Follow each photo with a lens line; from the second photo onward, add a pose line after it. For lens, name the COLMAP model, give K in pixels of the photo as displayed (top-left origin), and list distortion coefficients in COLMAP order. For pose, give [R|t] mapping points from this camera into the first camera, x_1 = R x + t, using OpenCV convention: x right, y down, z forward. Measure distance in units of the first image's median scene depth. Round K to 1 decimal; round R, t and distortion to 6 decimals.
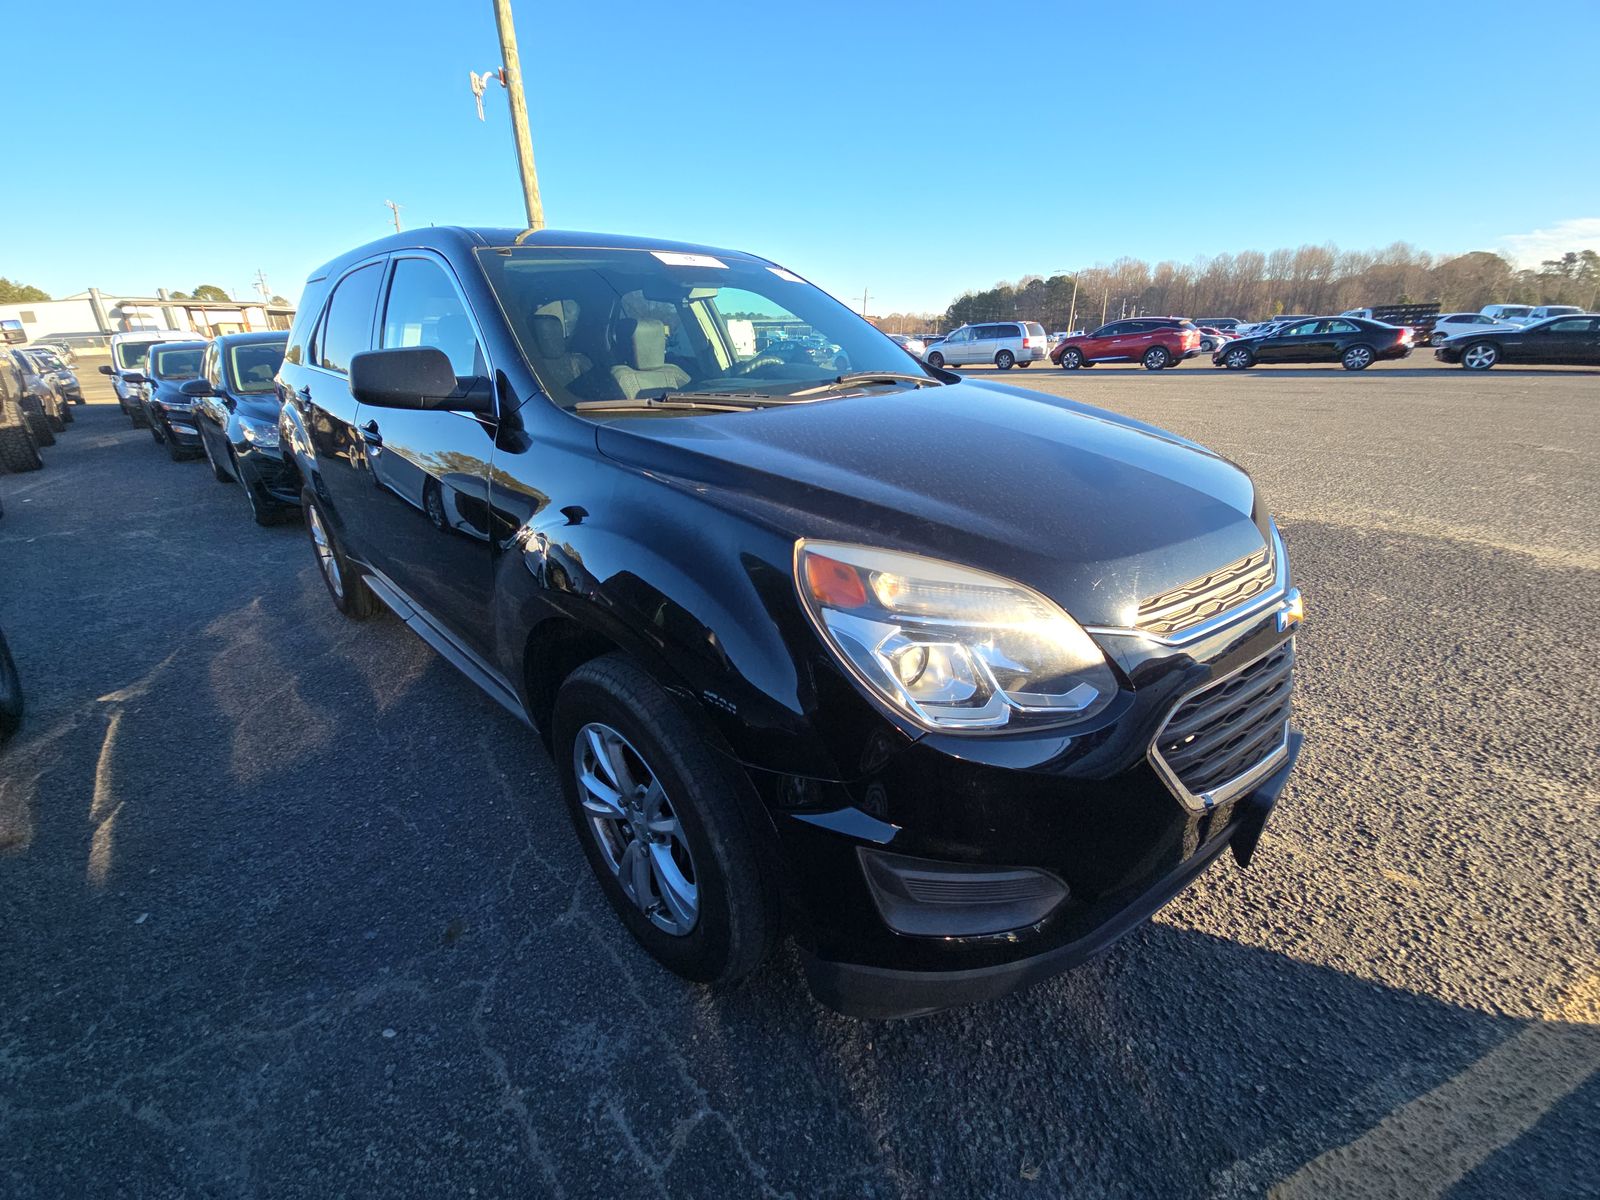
lens RADIAL K [[643.3, 0, 803.3], [0, 643.3, 608.8], [0, 0, 1]] dist [0.045954, -0.027871]
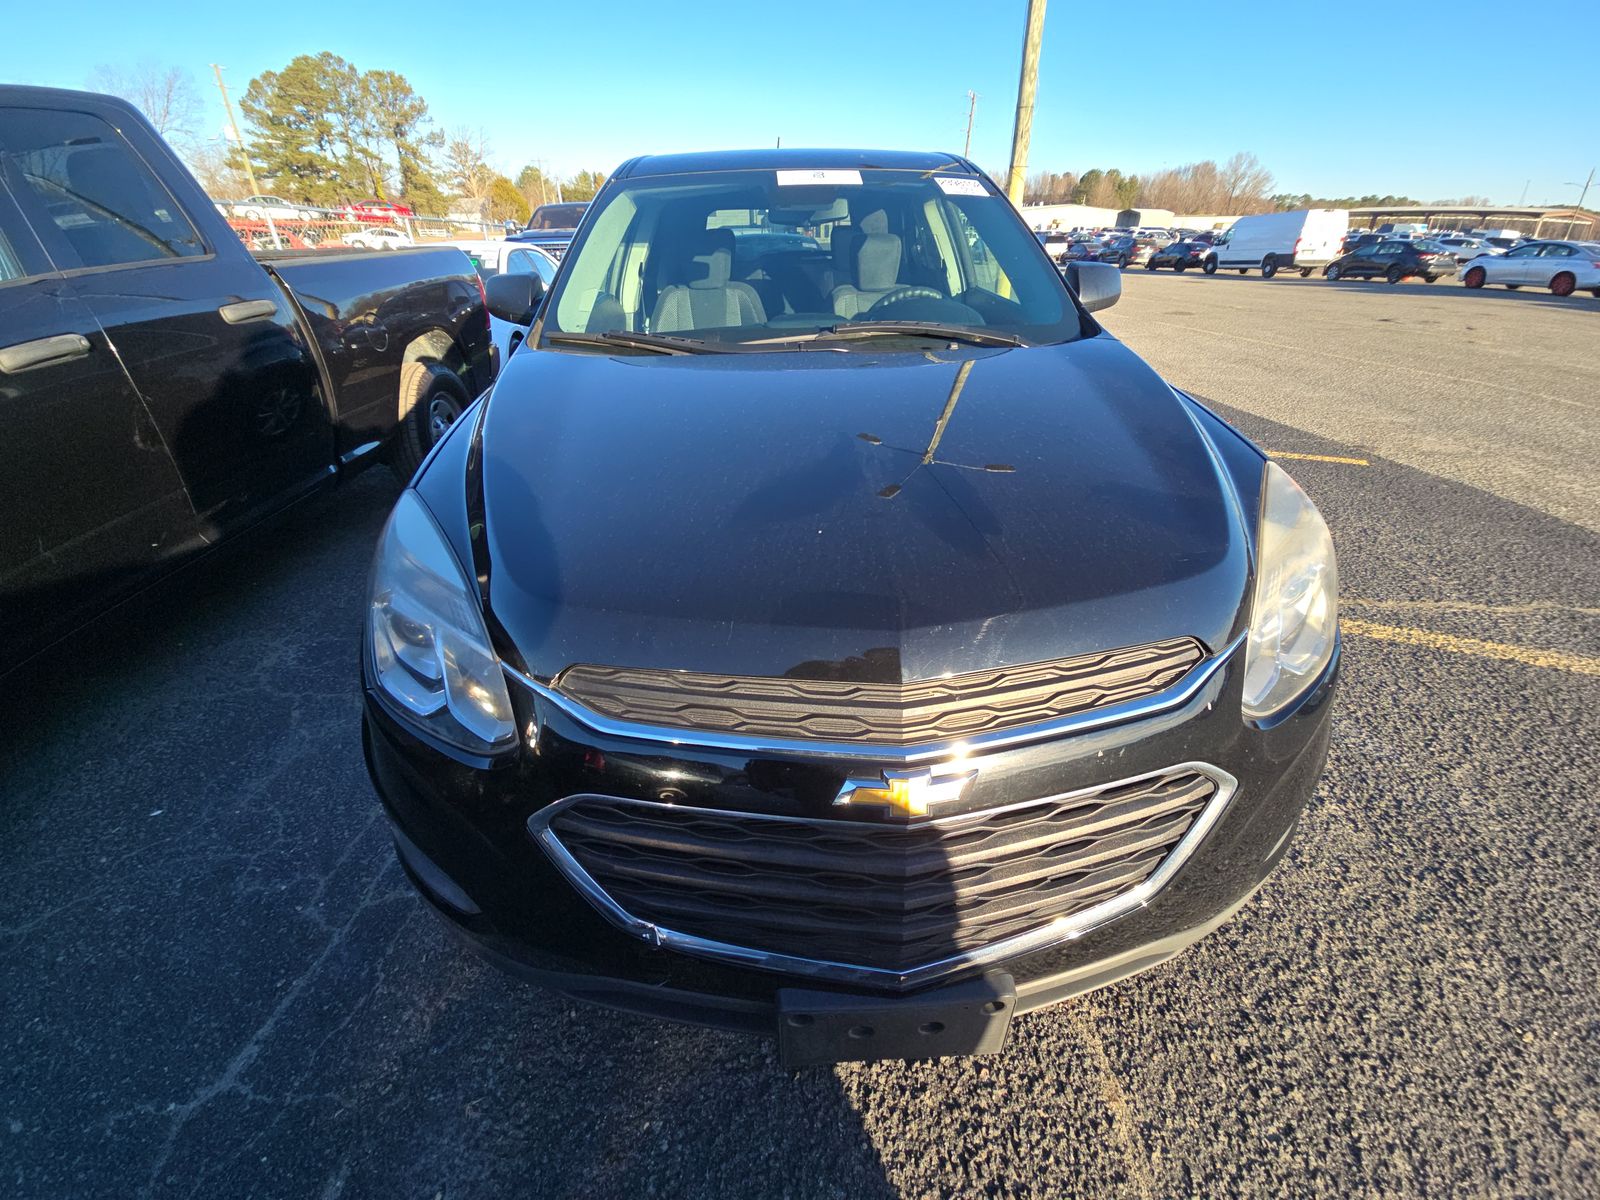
lens RADIAL K [[643.3, 0, 803.3], [0, 643.3, 608.8], [0, 0, 1]] dist [0.045954, -0.027871]
pose [[0.733626, 0.346682, -0.584469, 0.756799], [-0.267145, 0.937963, 0.221040, -0.212163], [0.624841, -0.006023, 0.780729, 0.345213]]
